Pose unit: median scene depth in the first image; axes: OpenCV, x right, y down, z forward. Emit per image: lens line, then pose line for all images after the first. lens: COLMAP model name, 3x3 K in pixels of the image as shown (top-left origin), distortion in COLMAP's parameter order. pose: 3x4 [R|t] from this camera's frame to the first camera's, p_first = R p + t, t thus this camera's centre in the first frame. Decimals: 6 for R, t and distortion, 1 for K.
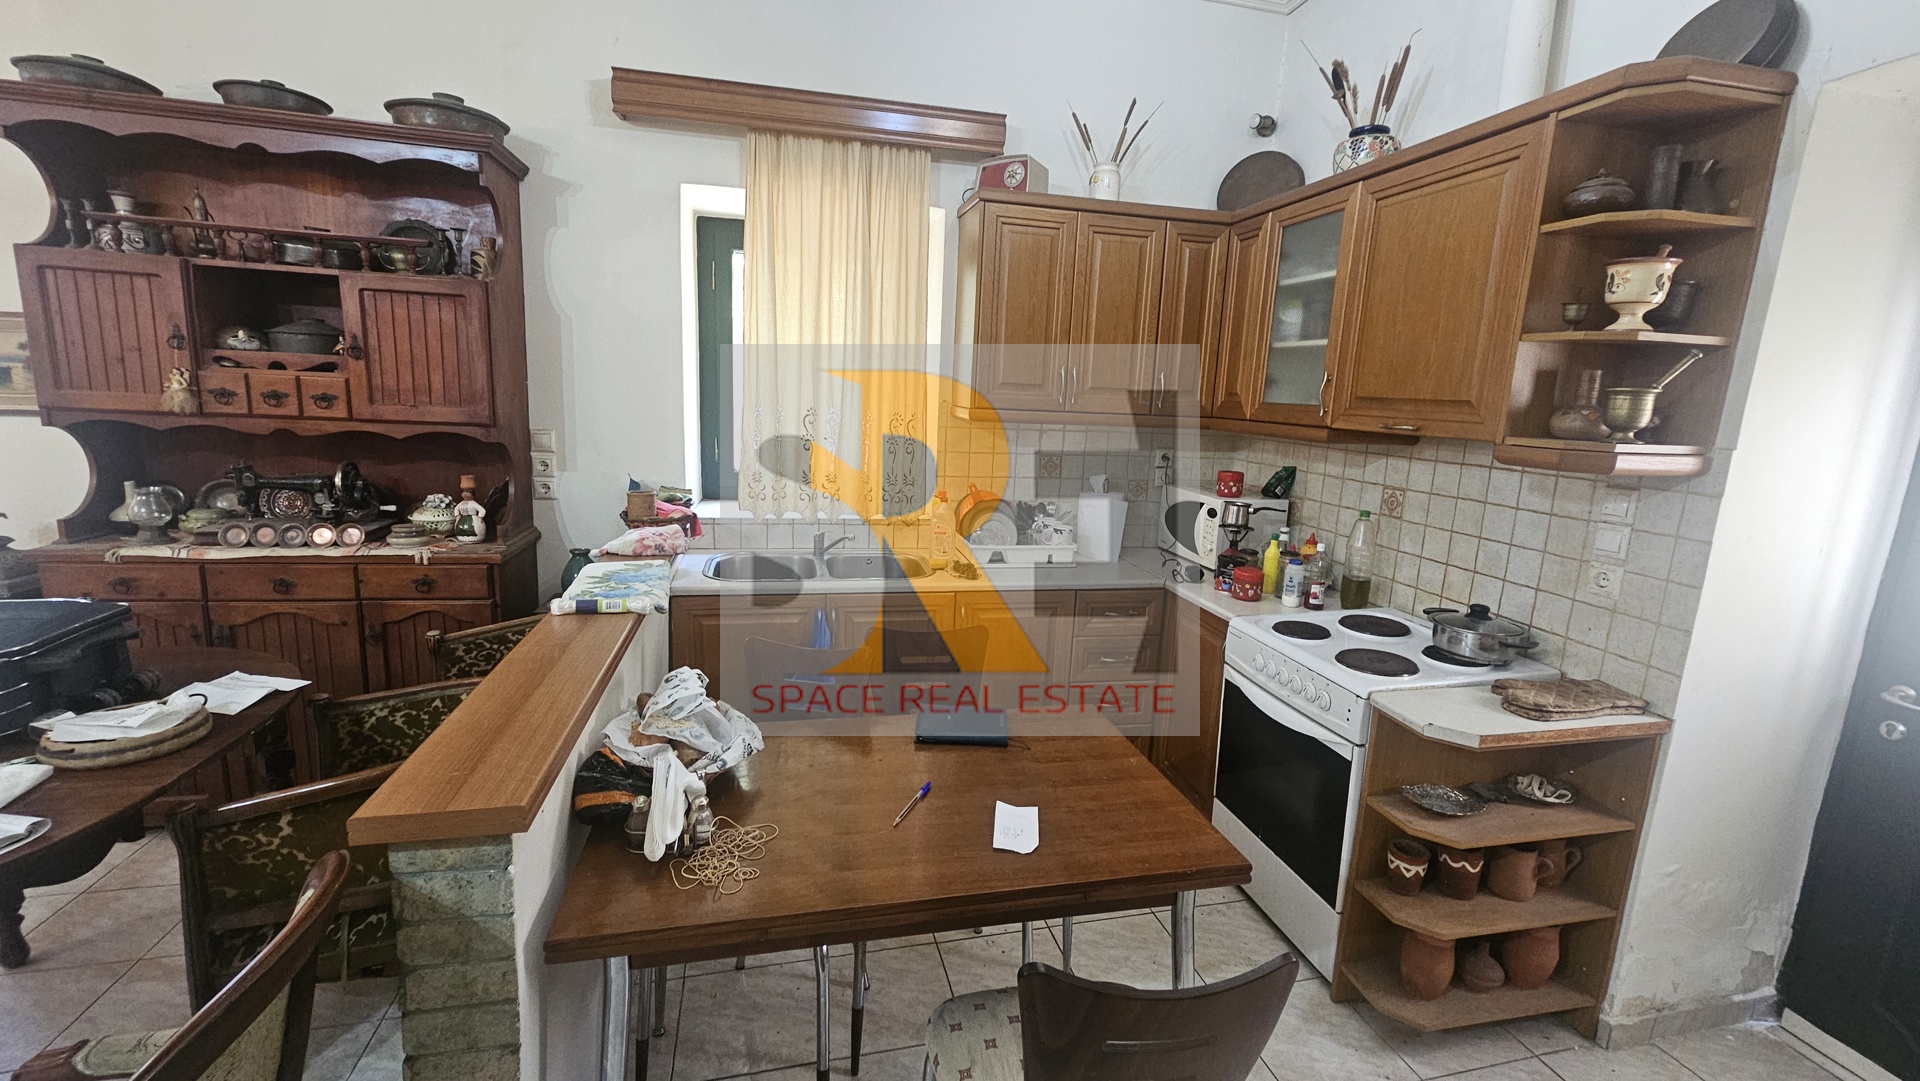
lens RADIAL K [[783.6, 0, 958.4], [0, 783.6, 531.3], [0, 0, 1]] dist [-0.002531, 0.000059]
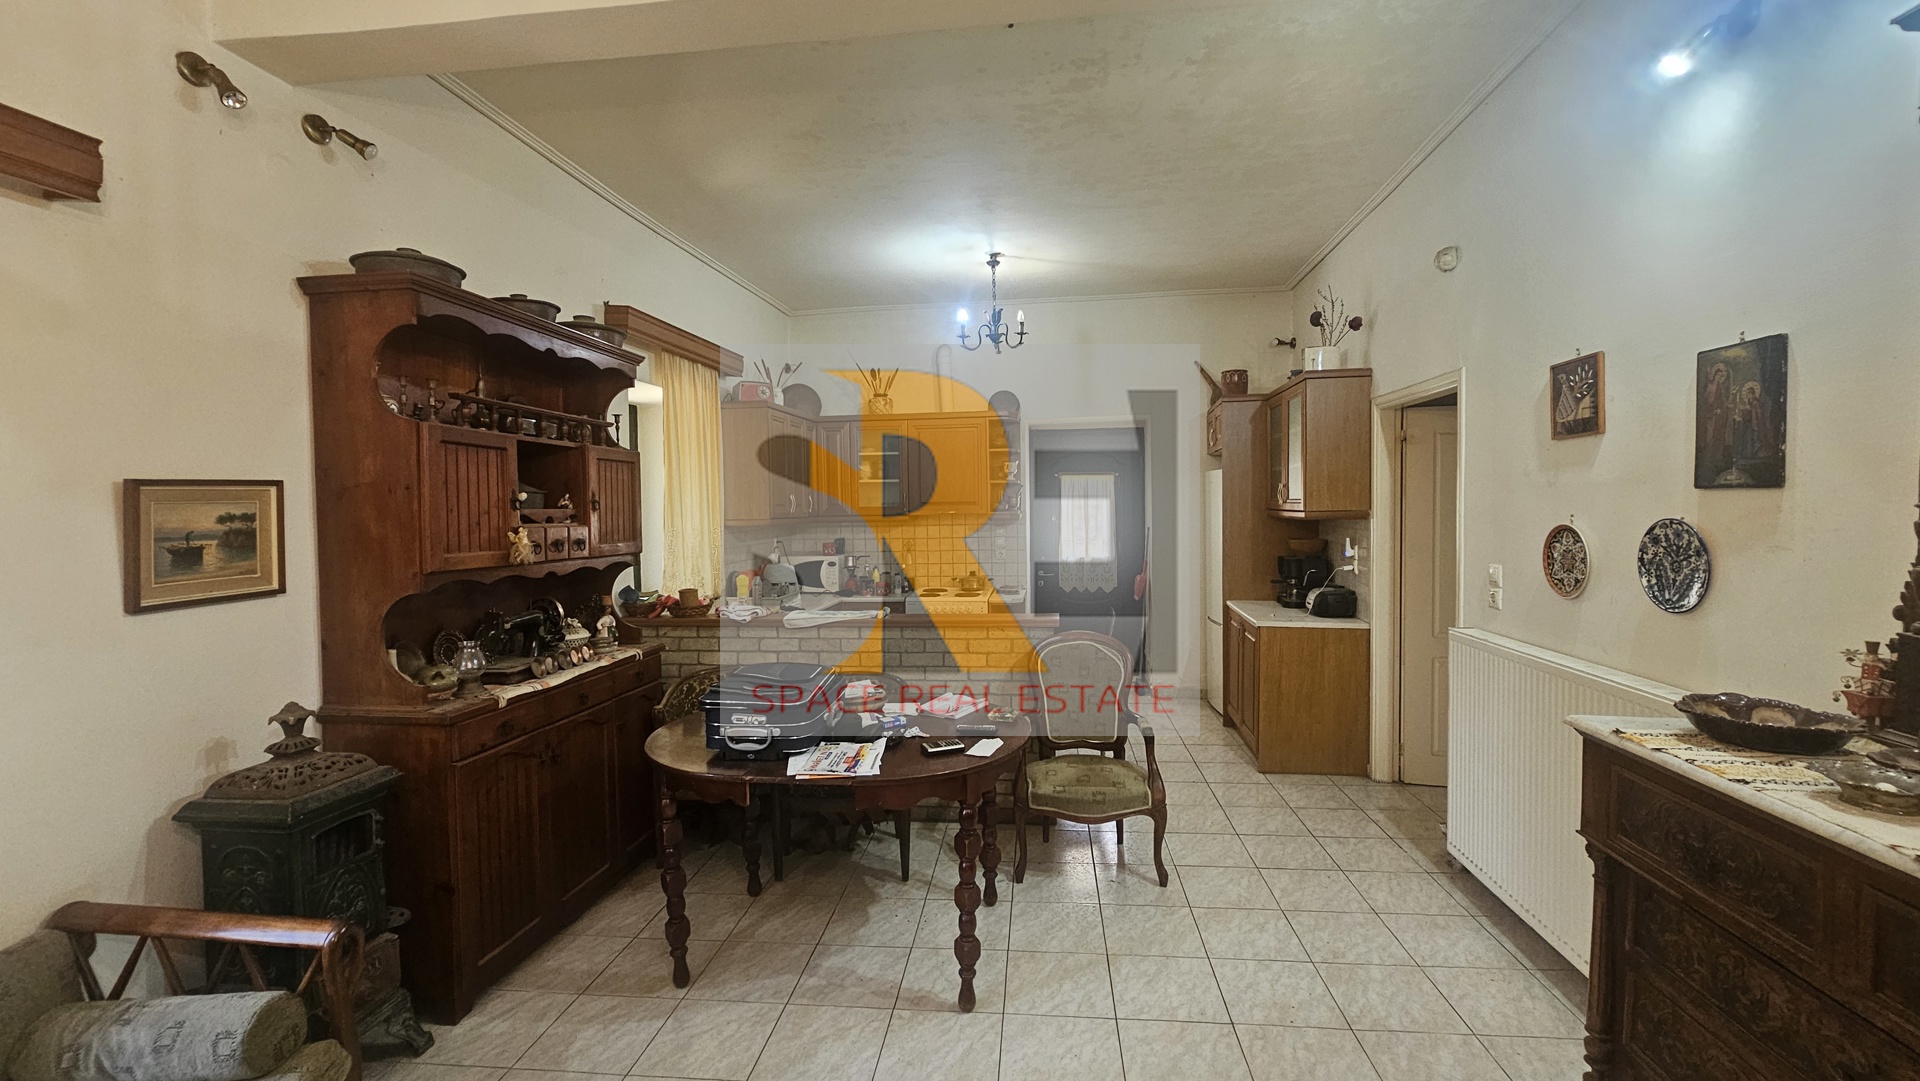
lens RADIAL K [[783.6, 0, 952.5], [0, 783.6, 531.2], [0, 0, 1]] dist [-0.002531, 0.000059]
pose [[0.356152, -0.082171, 0.930808, -1.694591], [0.201905, 0.979362, 0.009204, -0.075505], [-0.912354, 0.184657, 0.365392, -0.010726]]
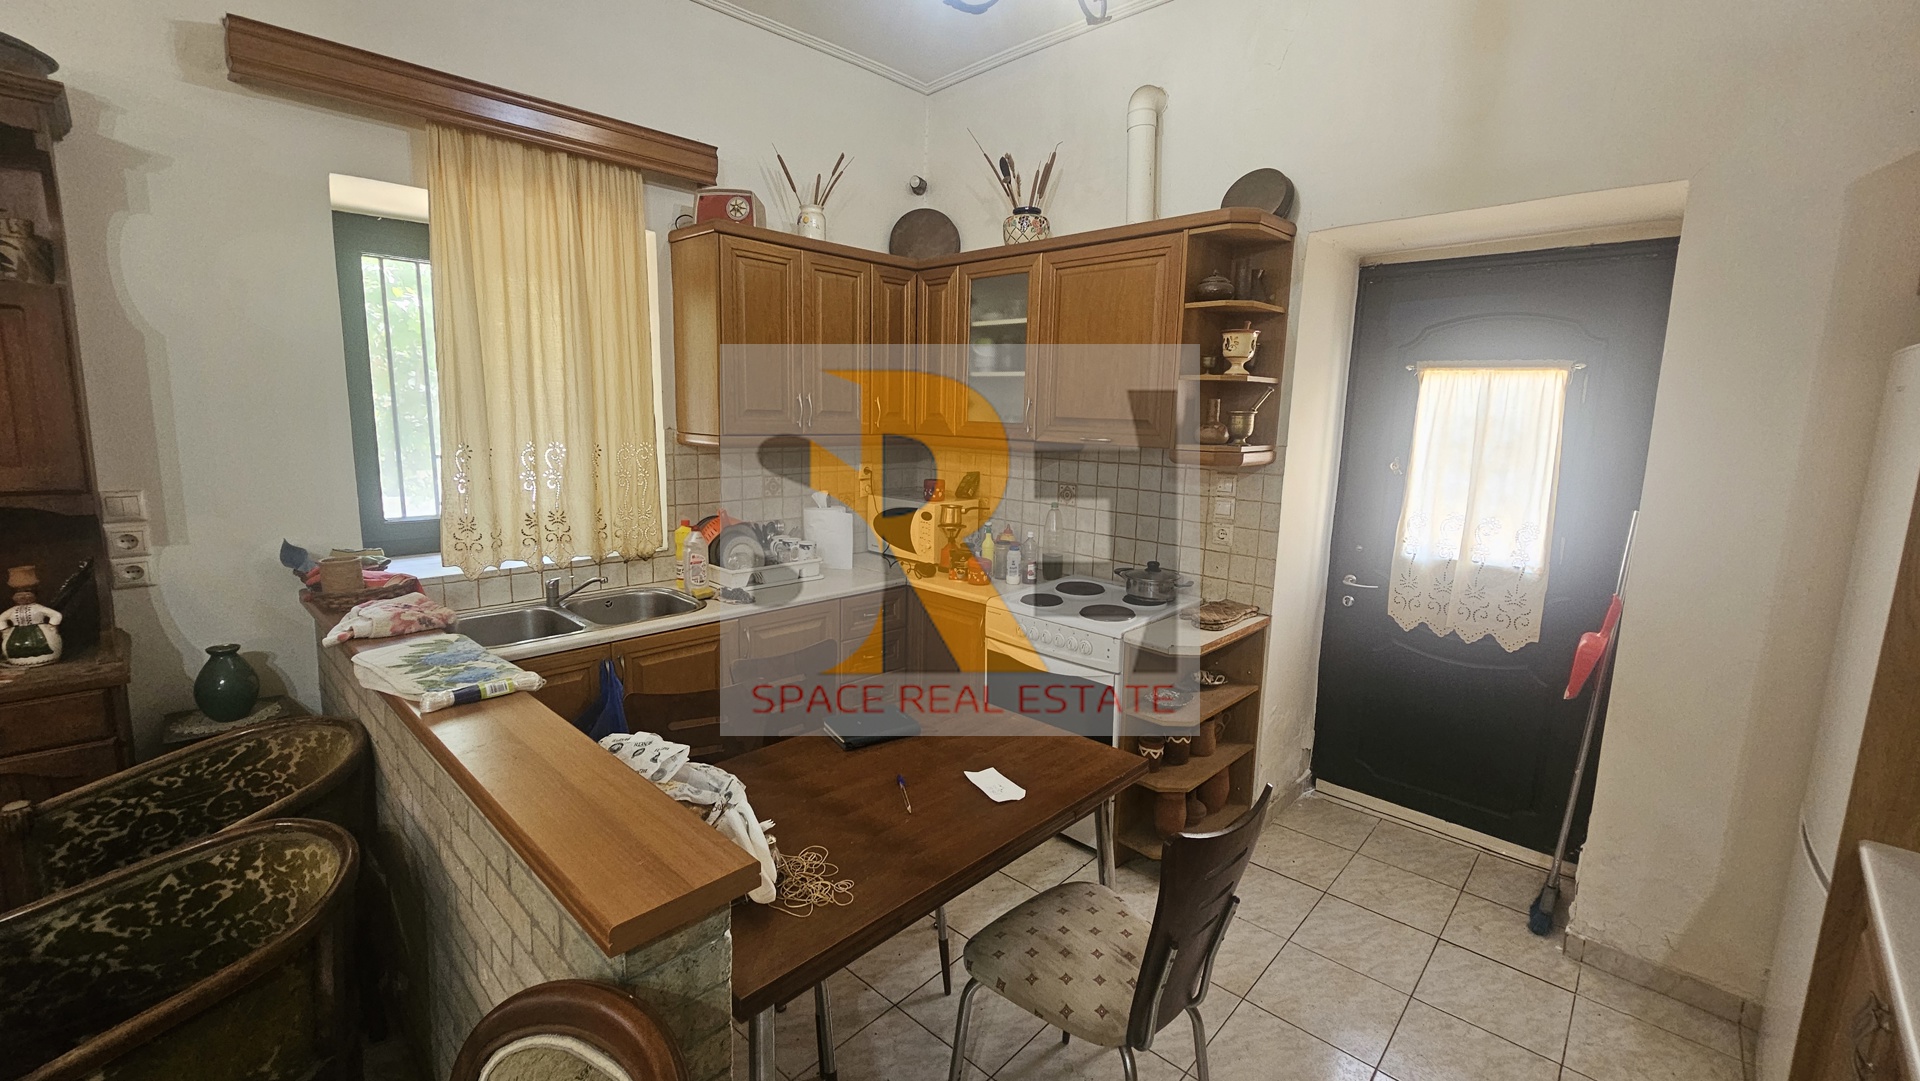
lens RADIAL K [[783.6, 0, 960.2], [0, 783.6, 531.3], [0, 0, 1]] dist [-0.002531, 0.000059]
pose [[0.835431, -0.107849, 0.538909, -0.323830], [0.112461, 0.993355, 0.024455, -0.028935], [-0.537966, 0.040176, 0.842009, -0.009963]]
